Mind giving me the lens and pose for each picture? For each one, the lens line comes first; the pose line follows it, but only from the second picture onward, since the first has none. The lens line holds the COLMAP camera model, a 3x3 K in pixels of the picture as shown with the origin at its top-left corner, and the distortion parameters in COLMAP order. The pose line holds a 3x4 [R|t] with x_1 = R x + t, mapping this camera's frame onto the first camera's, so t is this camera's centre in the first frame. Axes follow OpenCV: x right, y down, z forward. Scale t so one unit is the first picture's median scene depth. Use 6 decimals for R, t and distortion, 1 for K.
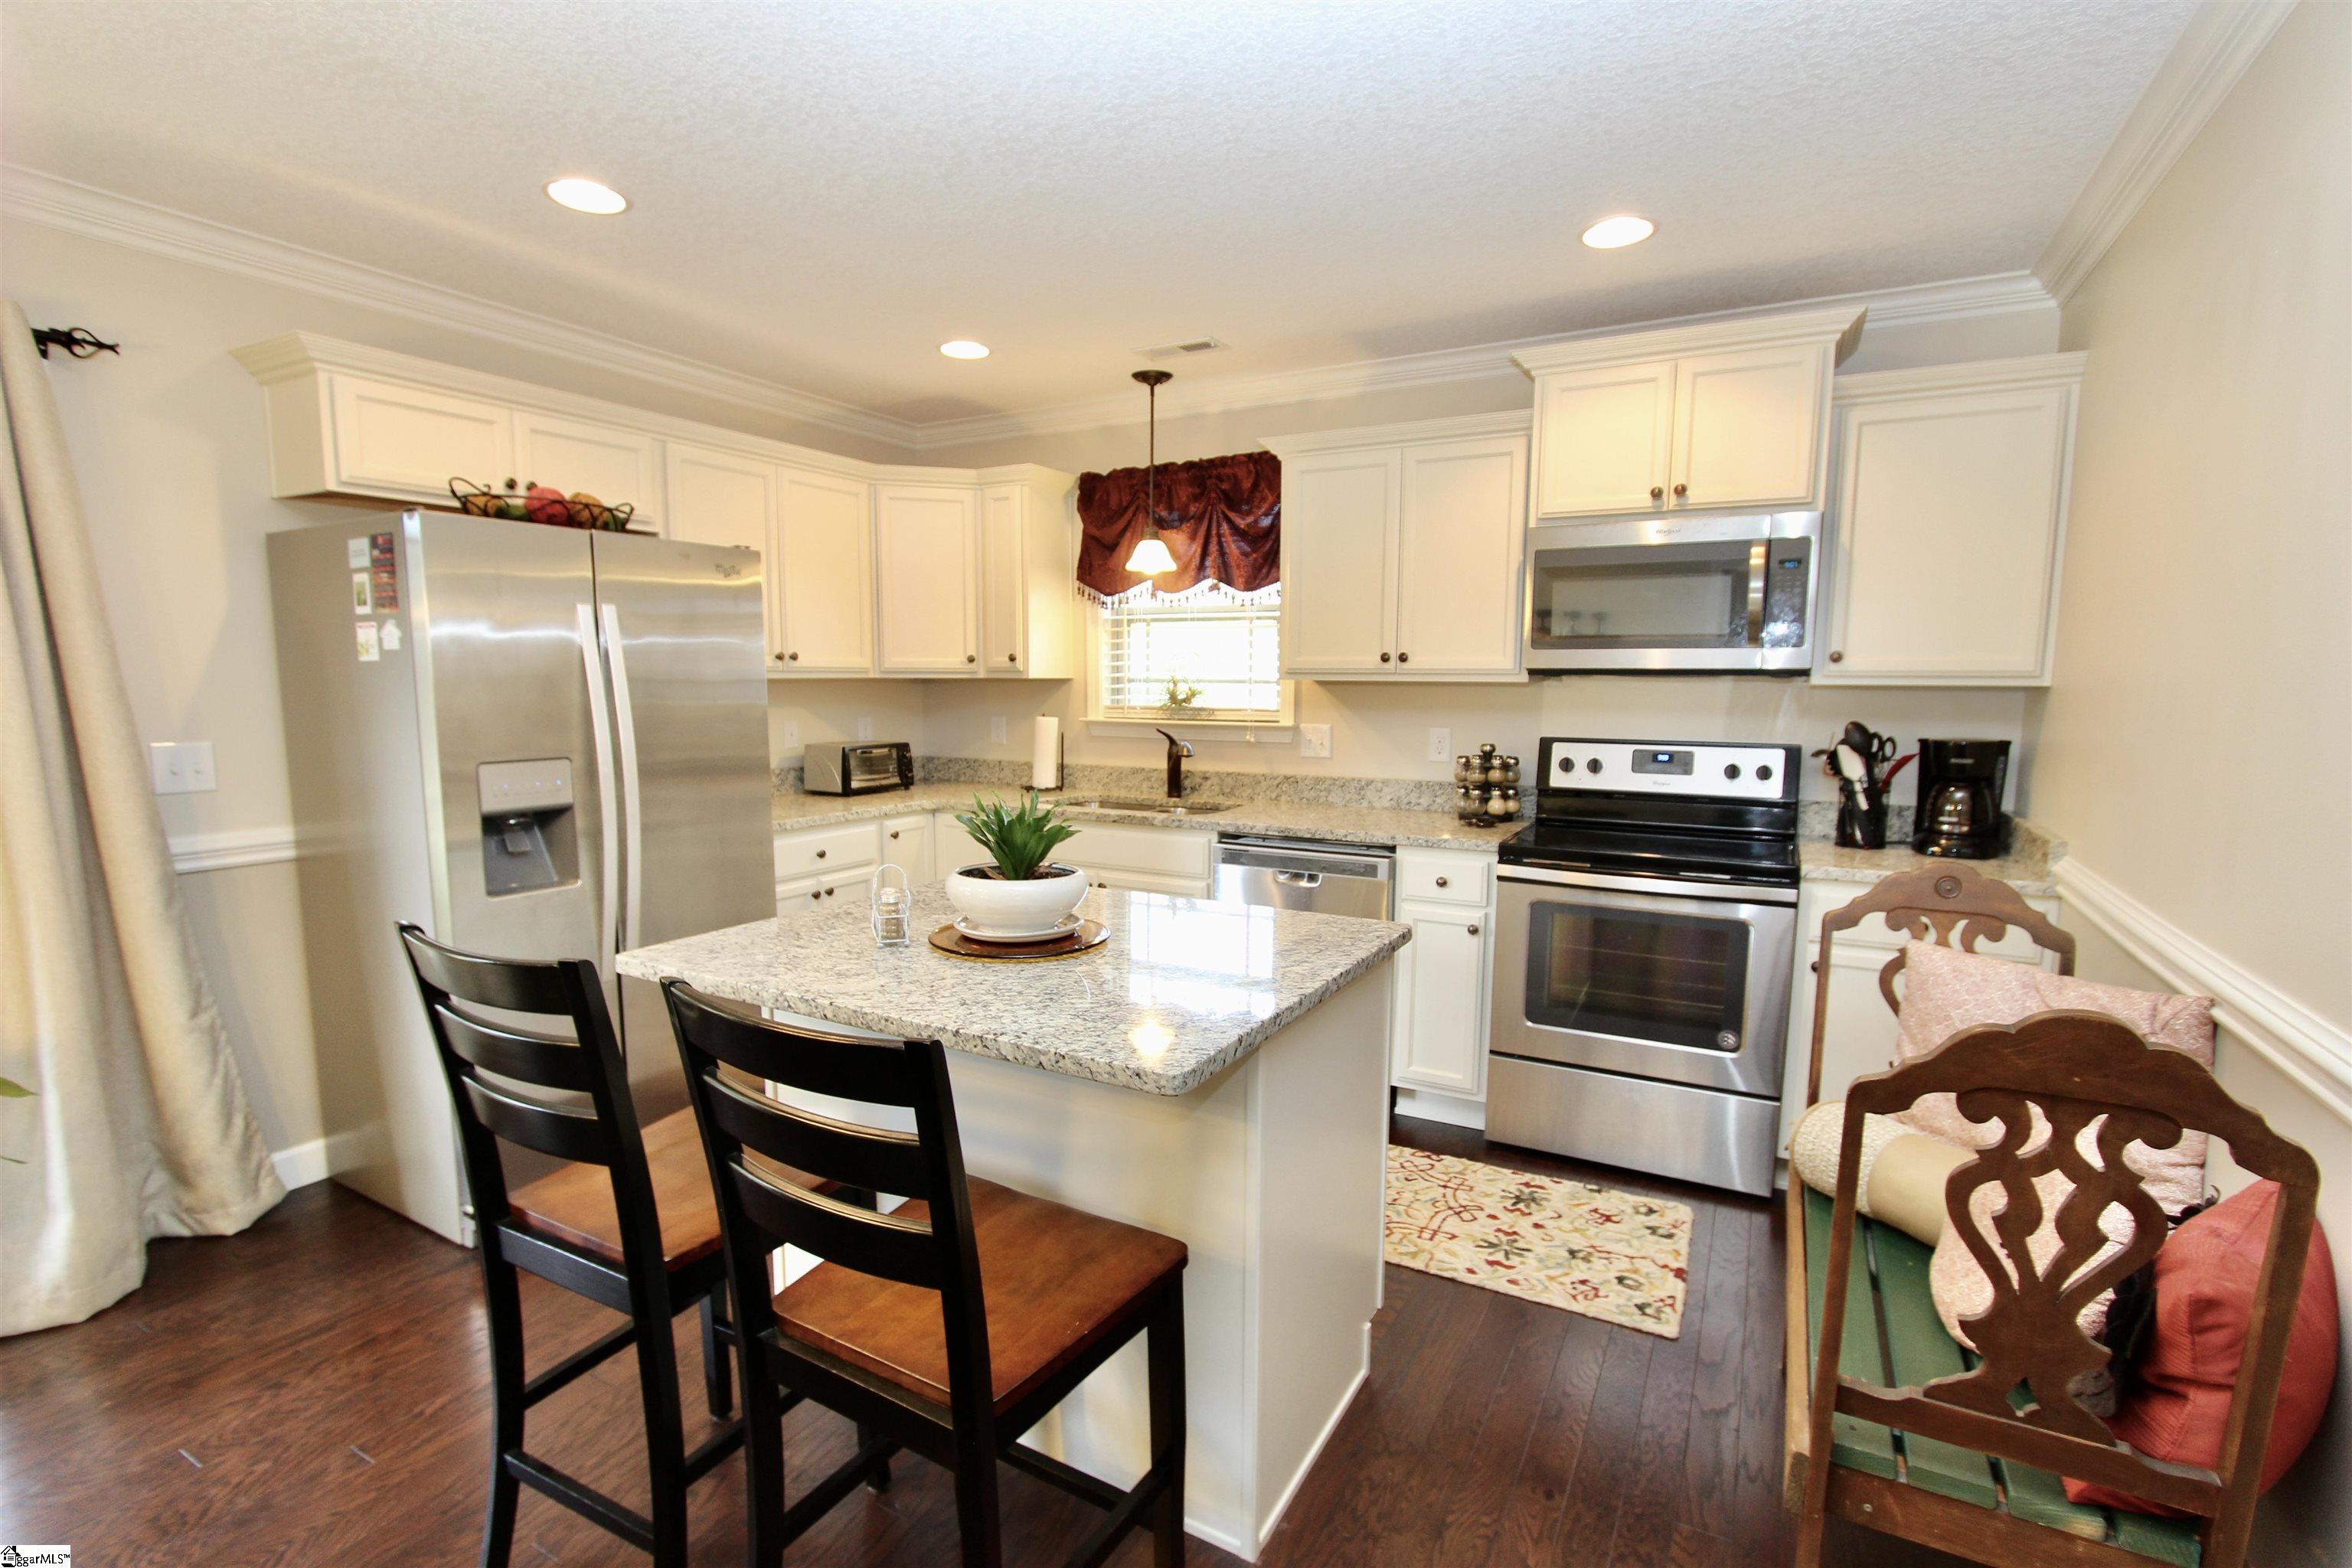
lens RADIAL K [[1090.3, 0, 1167.3], [0, 1090.3, 816.7], [0, 0, 1]] dist [-0.018933, 0.004268]
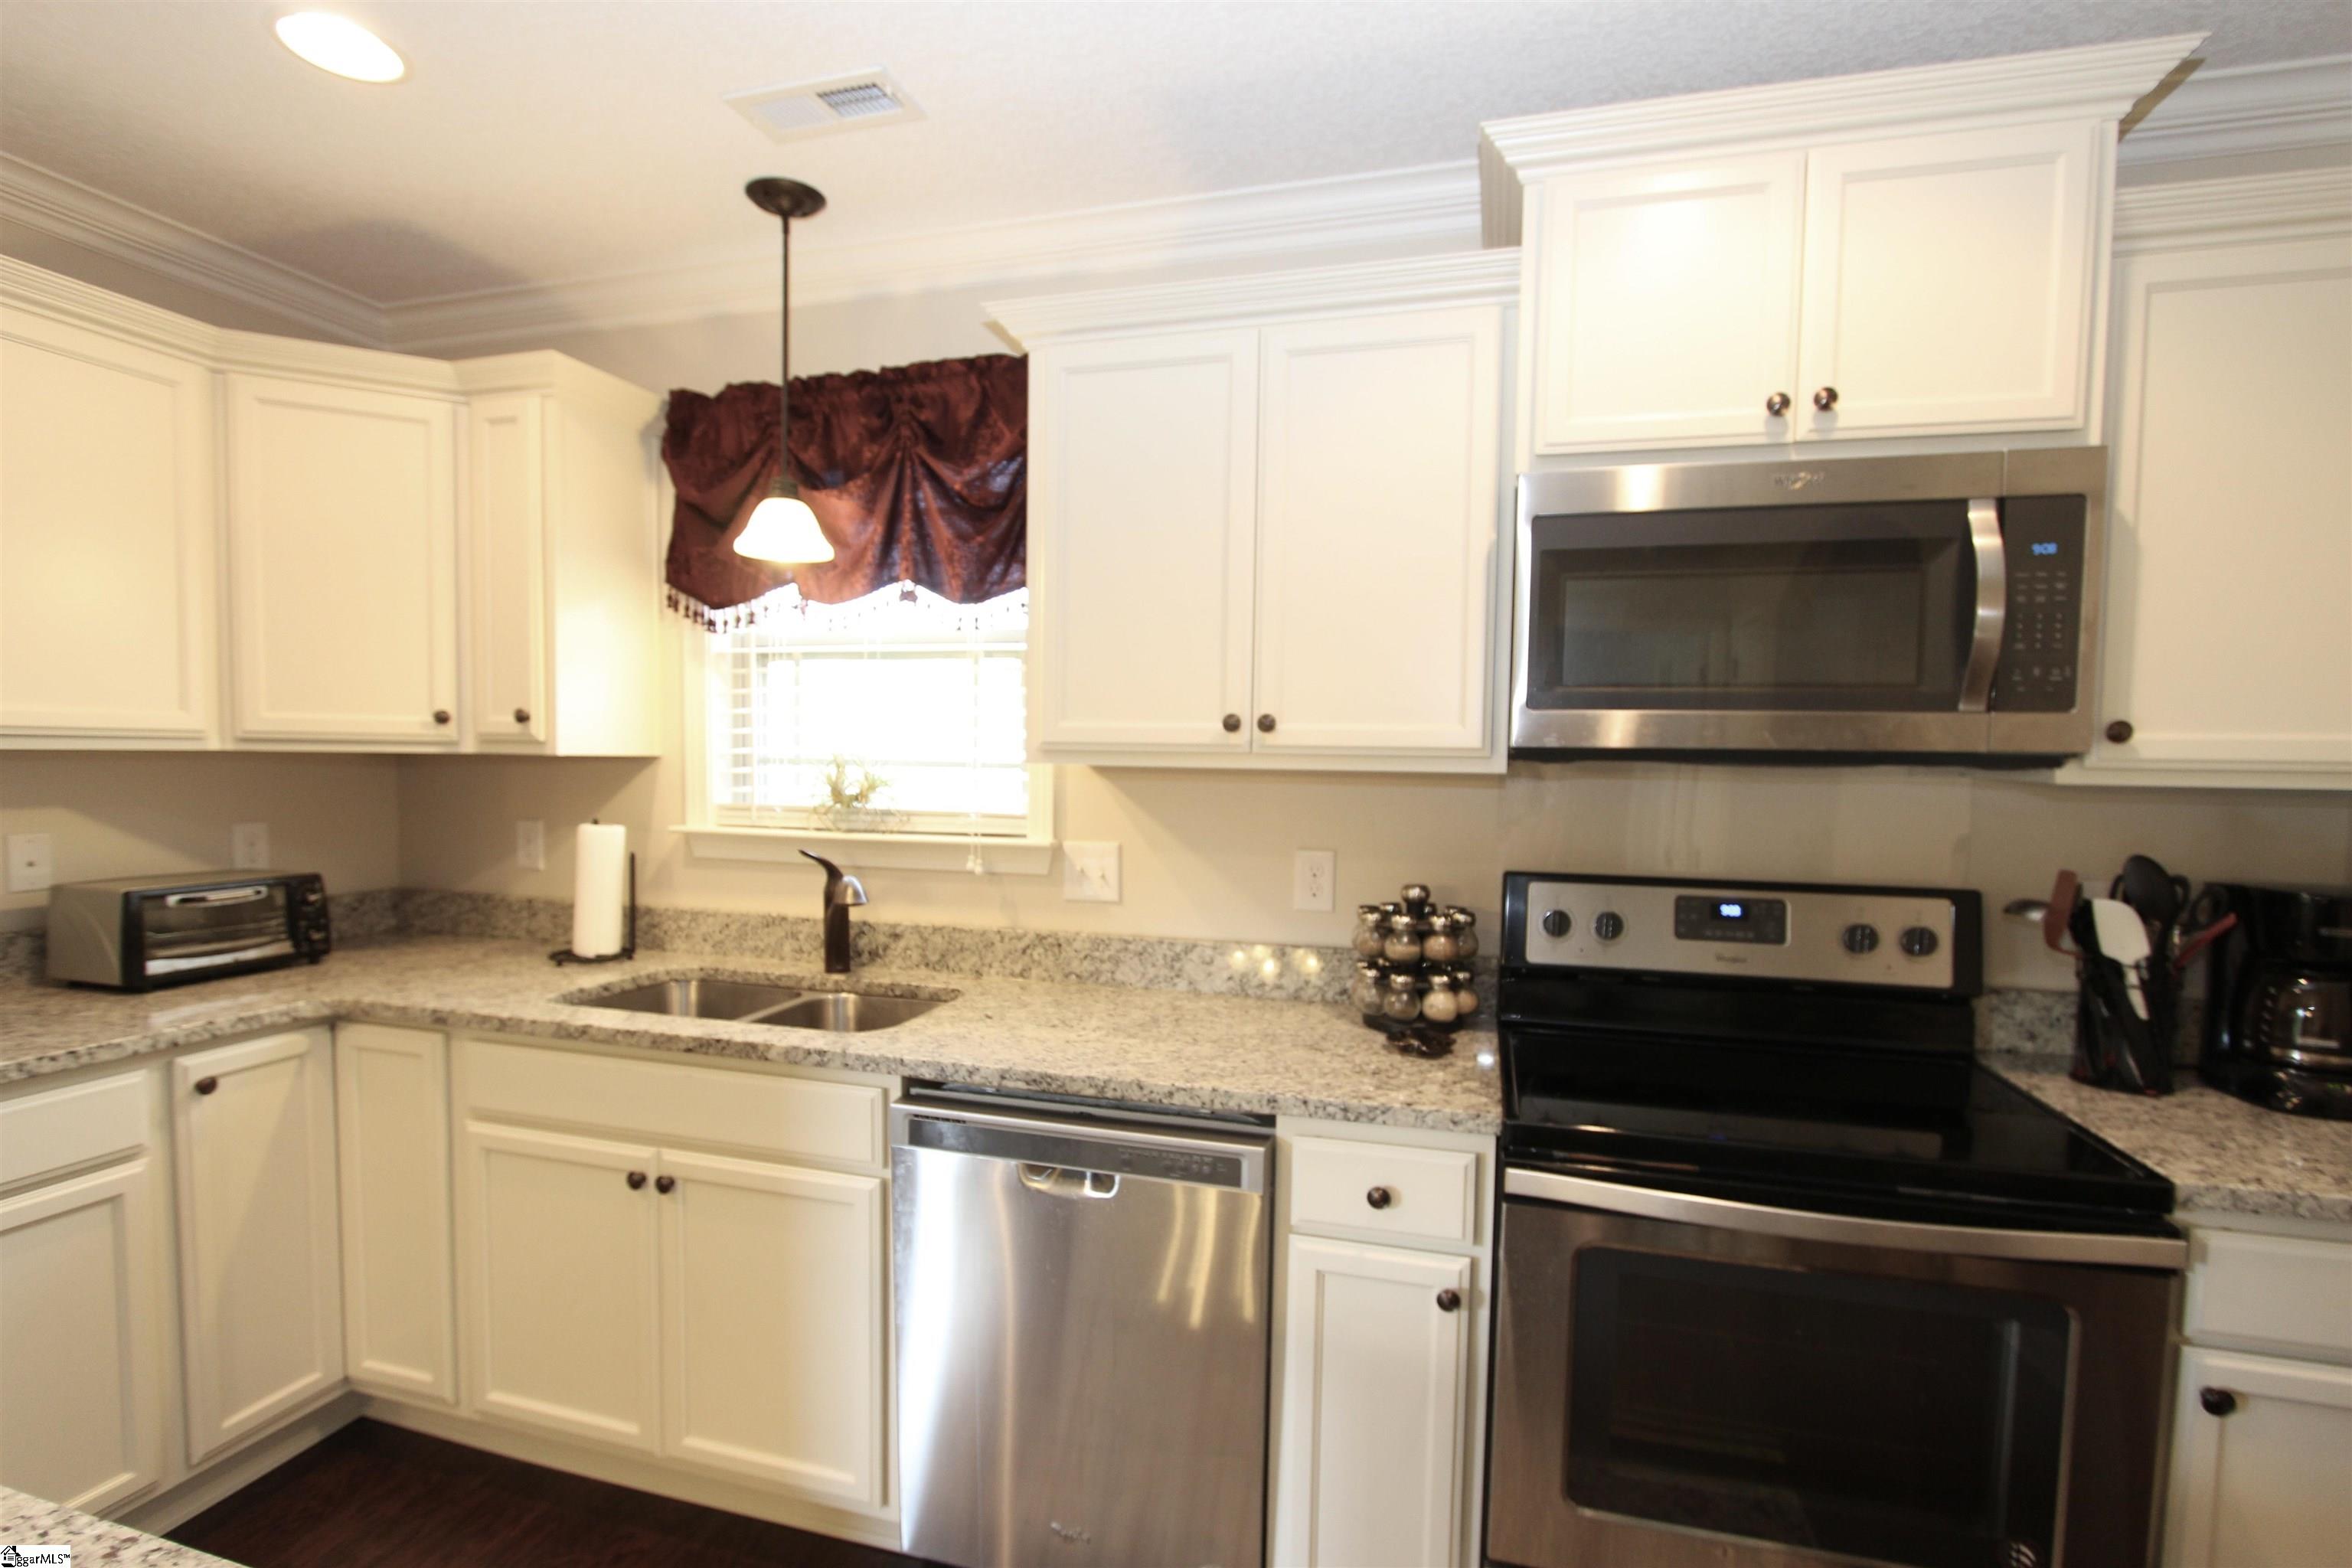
lens RADIAL K [[1090.3, 0, 1167.3], [0, 1090.3, 816.7], [0, 0, 1]] dist [-0.018933, 0.004268]
pose [[0.973100, -0.001156, 0.230382, 0.051287], [0.017674, 0.997415, -0.069648, -0.067002], [-0.229706, 0.071846, 0.970605, 0.514149]]
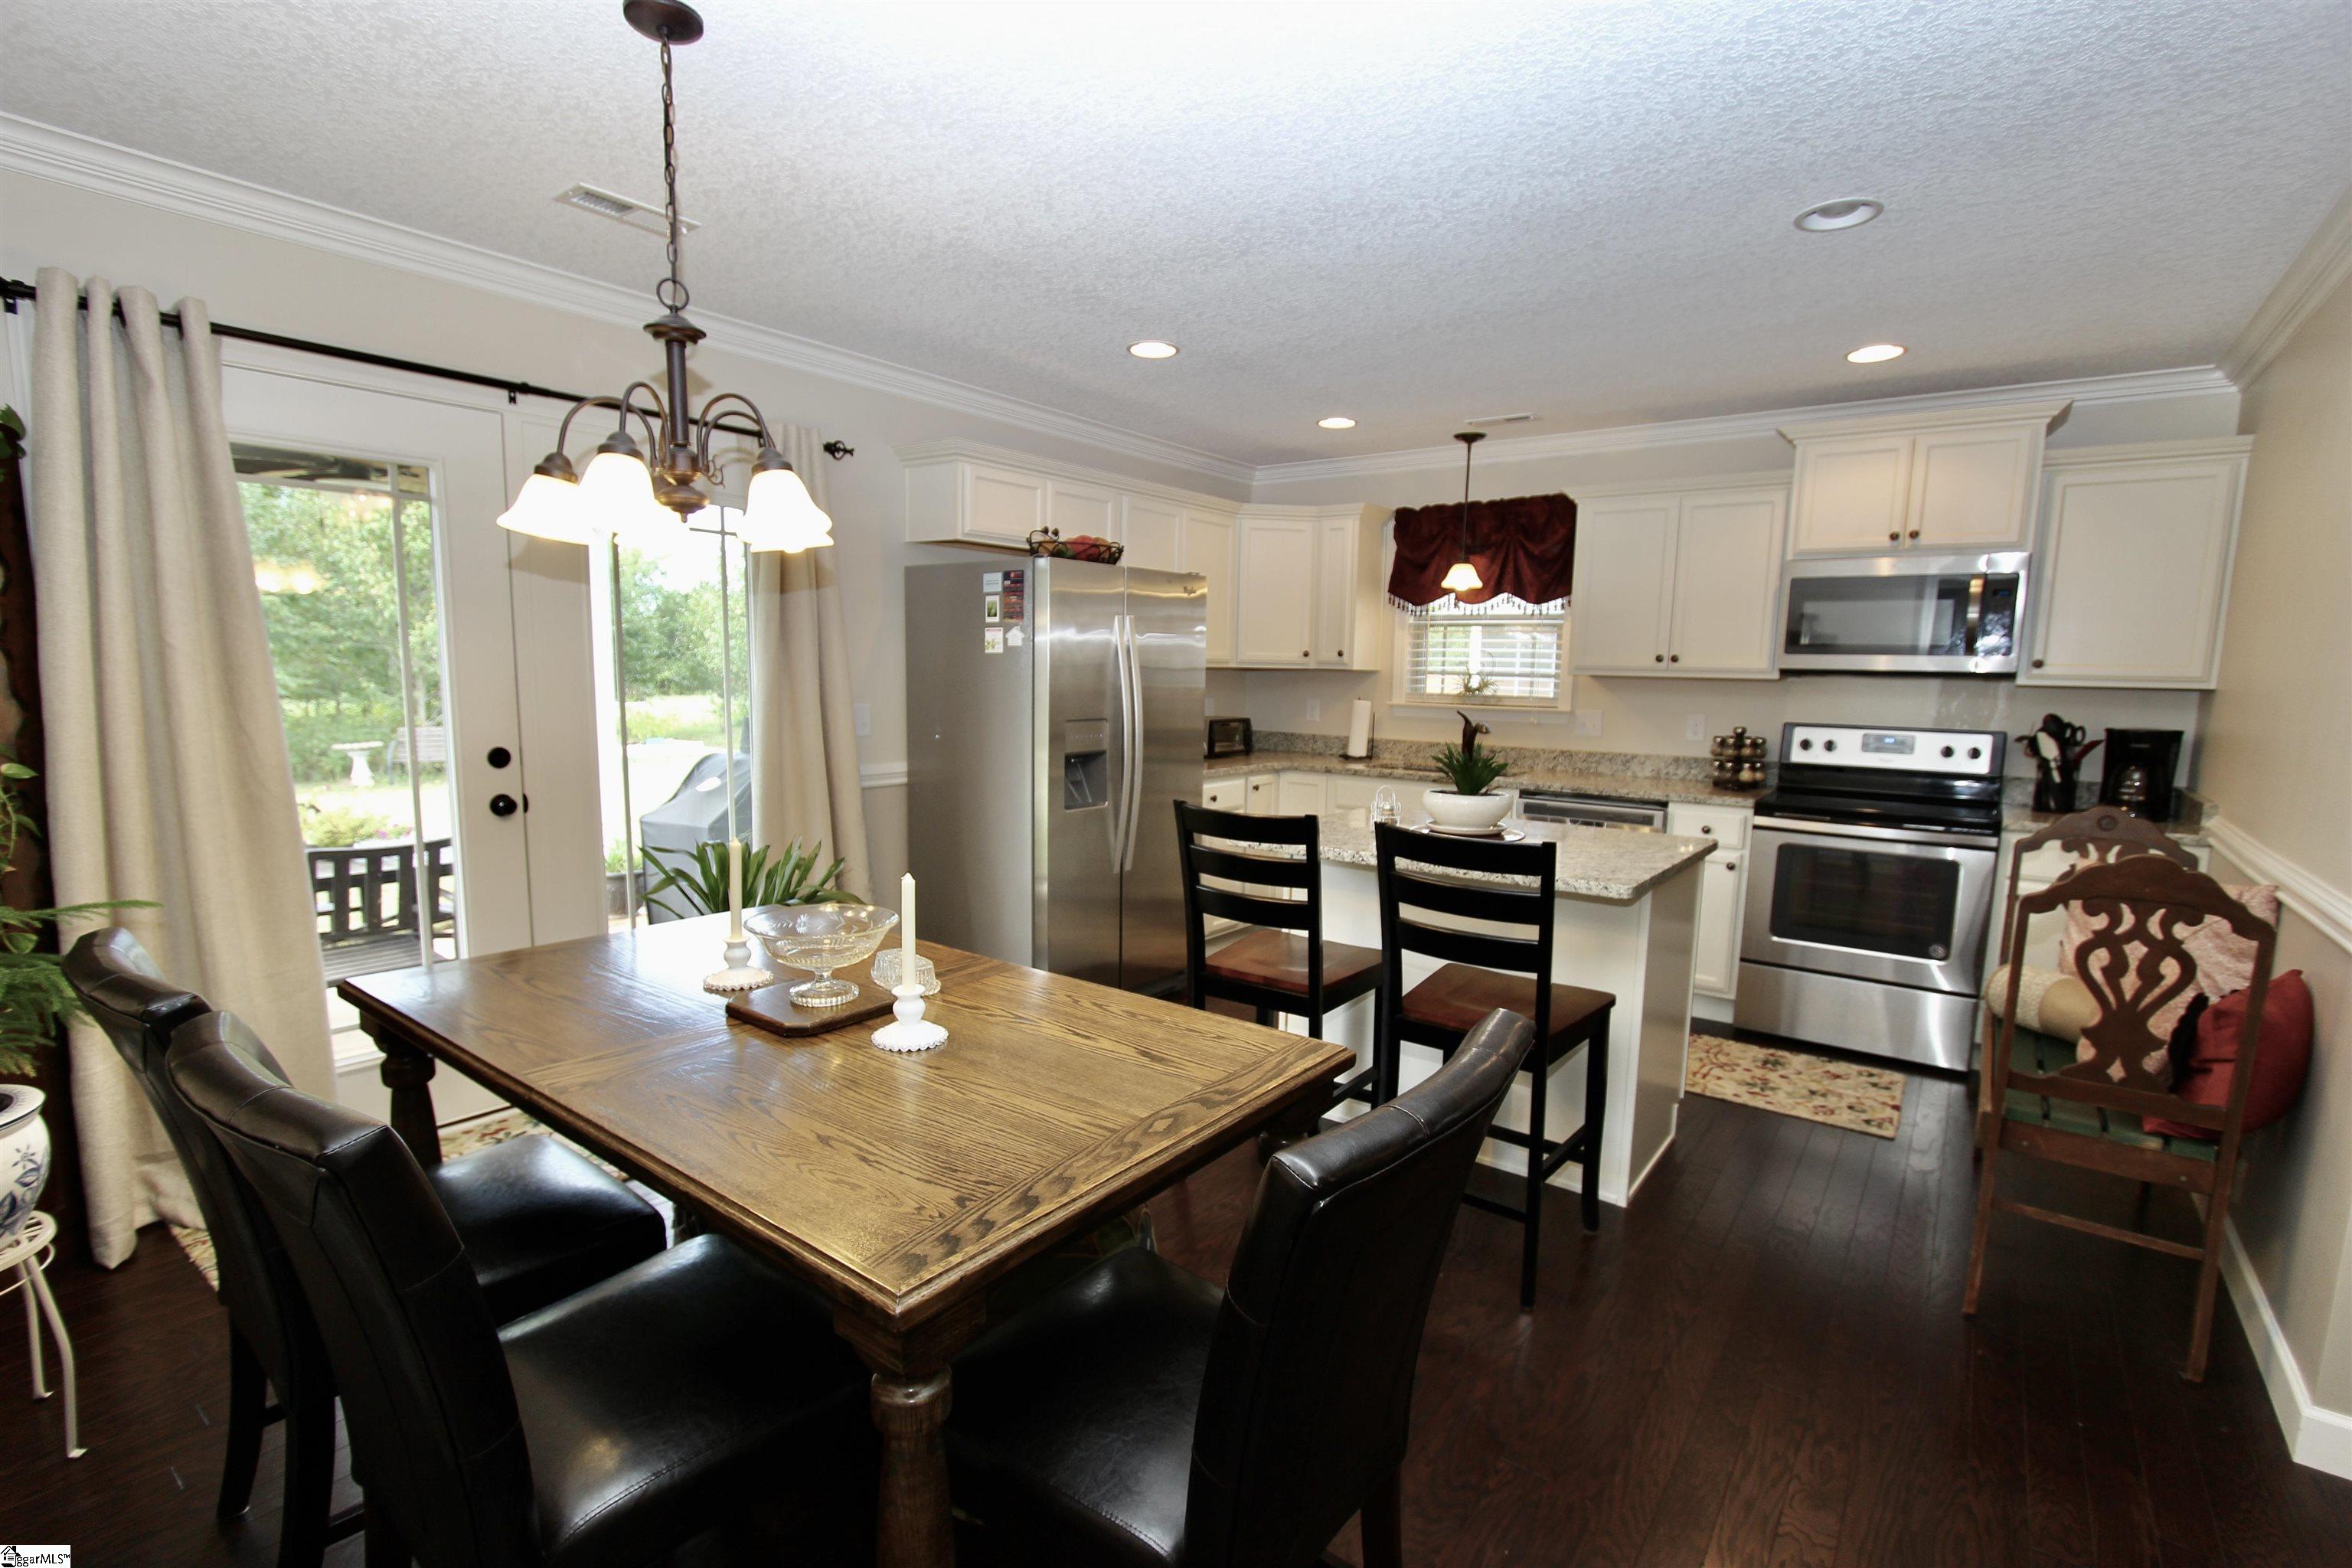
lens RADIAL K [[1090.3, 0, 1167.3], [0, 1090.3, 816.7], [0, 0, 1]] dist [-0.018933, 0.004268]
pose [[0.990424, 0.032234, -0.134244, -0.201959], [-0.030972, 0.999454, 0.011473, 0.045335], [0.134540, -0.007205, 0.990882, -0.360884]]
